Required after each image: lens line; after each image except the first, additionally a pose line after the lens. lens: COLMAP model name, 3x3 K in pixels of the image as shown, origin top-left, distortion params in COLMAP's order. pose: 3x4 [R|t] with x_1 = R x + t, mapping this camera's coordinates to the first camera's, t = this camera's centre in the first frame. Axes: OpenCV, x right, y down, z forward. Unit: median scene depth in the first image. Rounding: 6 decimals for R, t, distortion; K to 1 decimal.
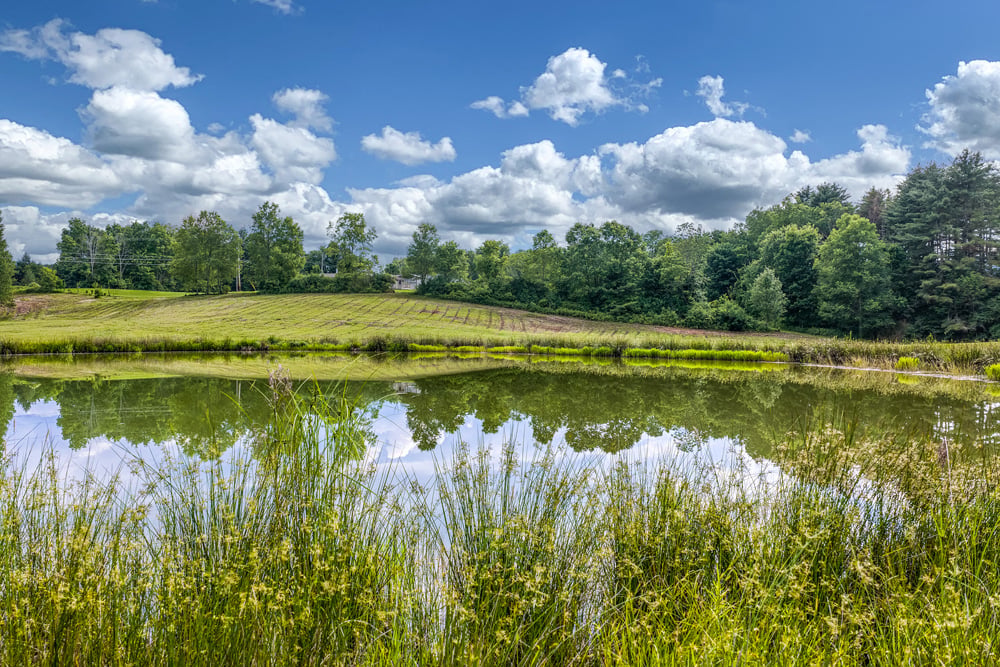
lens RADIAL K [[814.0, 0, 500.0], [0, 814.0, 333.5], [0, 0, 1]] dist [0.002594, -0.005926]
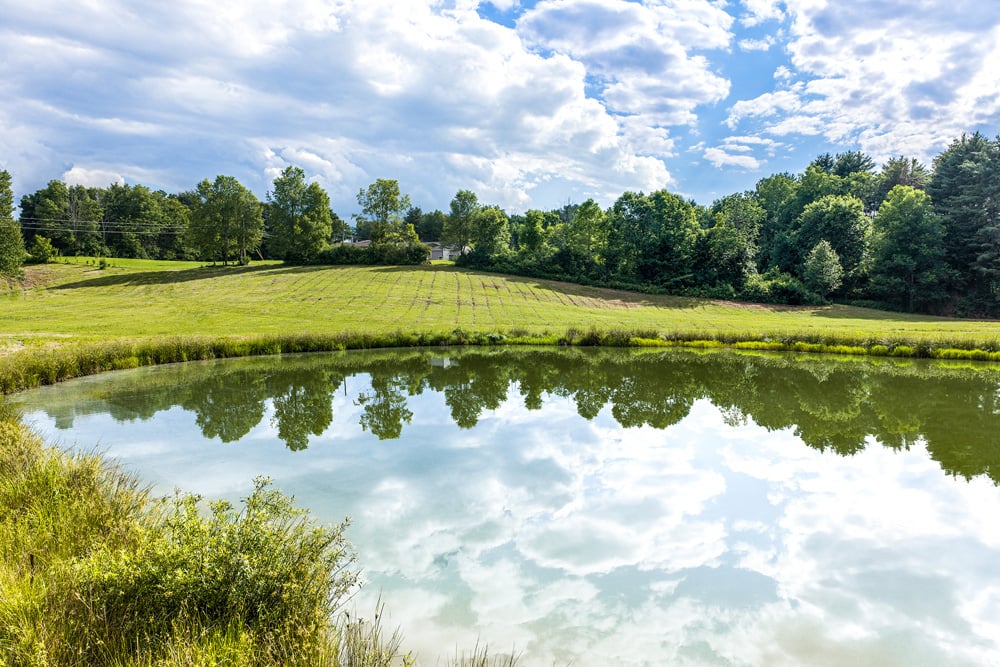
lens RADIAL K [[814.0, 0, 500.0], [0, 814.0, 333.5], [0, 0, 1]] dist [0.002594, -0.005926]
pose [[0.996841, -0.006806, 0.079126, -0.132955], [0.003103, 0.998898, 0.046827, -0.014194], [-0.079358, -0.046434, 0.995764, 0.041348]]
